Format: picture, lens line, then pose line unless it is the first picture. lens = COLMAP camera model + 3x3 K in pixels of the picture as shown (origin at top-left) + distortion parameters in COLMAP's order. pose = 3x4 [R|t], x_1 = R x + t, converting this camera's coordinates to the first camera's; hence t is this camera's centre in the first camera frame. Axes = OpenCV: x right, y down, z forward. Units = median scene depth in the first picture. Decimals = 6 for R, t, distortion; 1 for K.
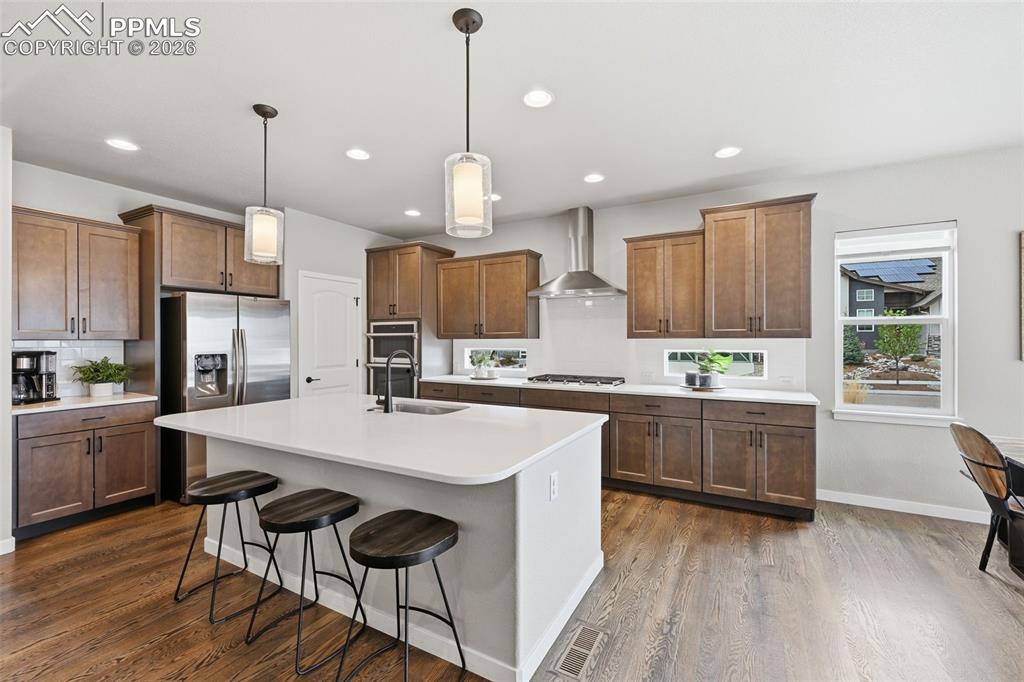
lens RADIAL K [[426.3, 0, 517.4], [0, 426.3, 340.6], [0, 0, 1]] dist [-0.000259, 0.000230]
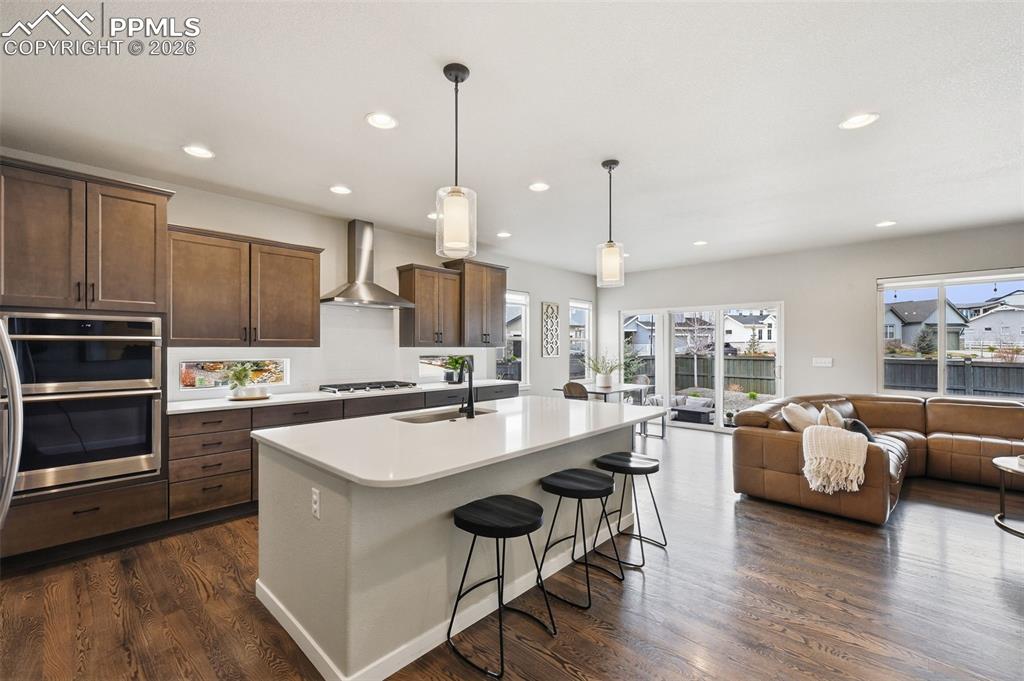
lens RADIAL K [[426.3, 0, 517.4], [0, 426.3, 340.1], [0, 0, 1]] dist [-0.000259, 0.000230]
pose [[0.247131, 0.018116, 0.968813, -0.758673], [-0.002310, 0.999833, -0.018106, -0.003046], [-0.968979, 0.002237, 0.247131, 0.368166]]
